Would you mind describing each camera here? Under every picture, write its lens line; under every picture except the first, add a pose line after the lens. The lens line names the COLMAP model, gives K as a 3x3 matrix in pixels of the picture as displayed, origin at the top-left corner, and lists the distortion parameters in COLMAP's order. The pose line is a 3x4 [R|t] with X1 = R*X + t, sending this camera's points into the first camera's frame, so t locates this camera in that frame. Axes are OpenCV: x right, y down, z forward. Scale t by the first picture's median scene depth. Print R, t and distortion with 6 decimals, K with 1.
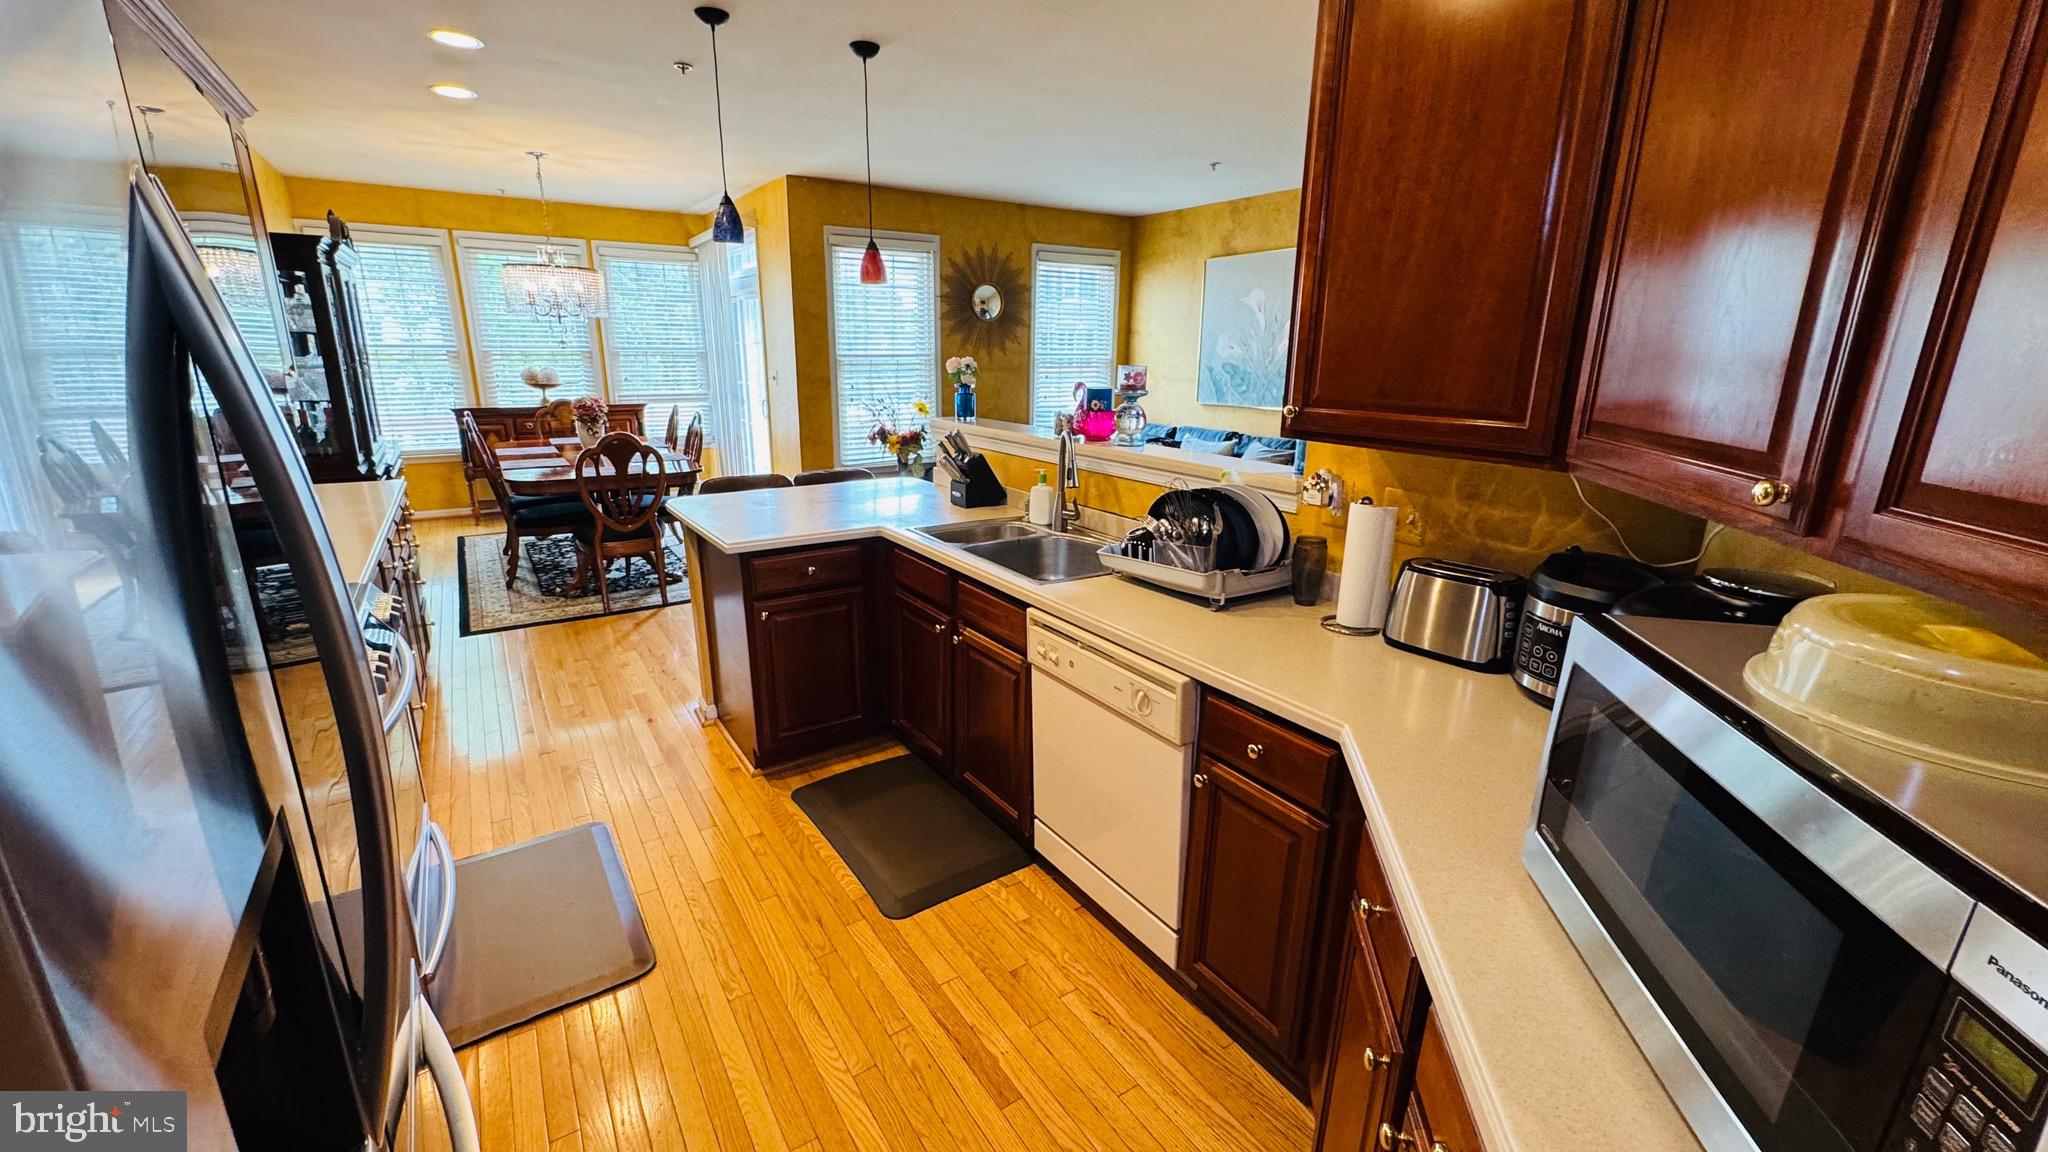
lens RADIAL K [[814.0, 0, 1019.2], [0, 814.0, 568.3], [0, 0, 1]] dist [-0.002929, -0.000821]
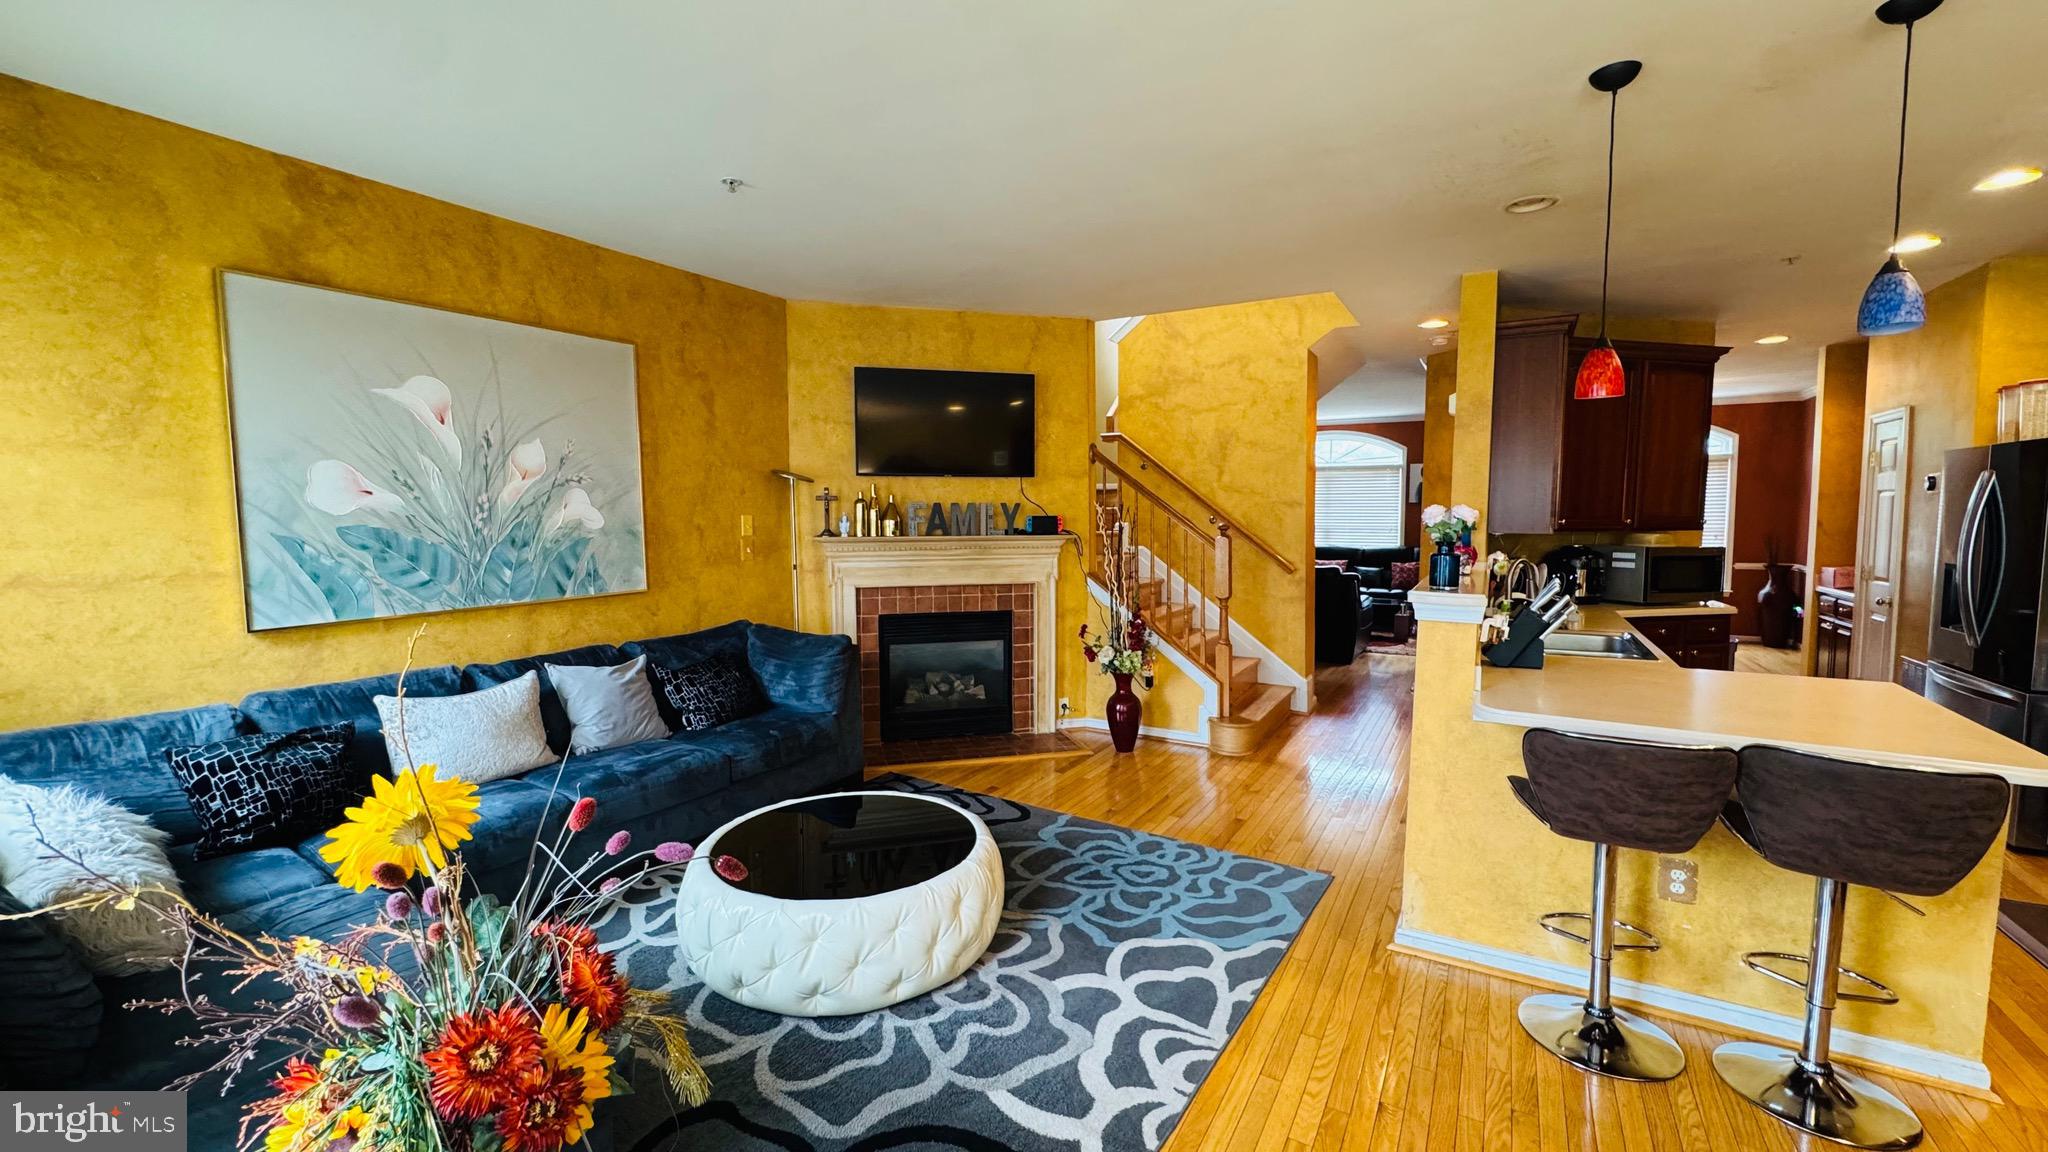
lens RADIAL K [[814.0, 0, 1022.0], [0, 814.0, 576.9], [0, 0, 1]] dist [-0.002929, -0.000821]
pose [[-0.428920, -0.078483, 0.899927, -0.300976], [0.237846, 0.951256, 0.196320, -0.233460], [-0.871468, 0.298250, -0.389346, 0.889683]]
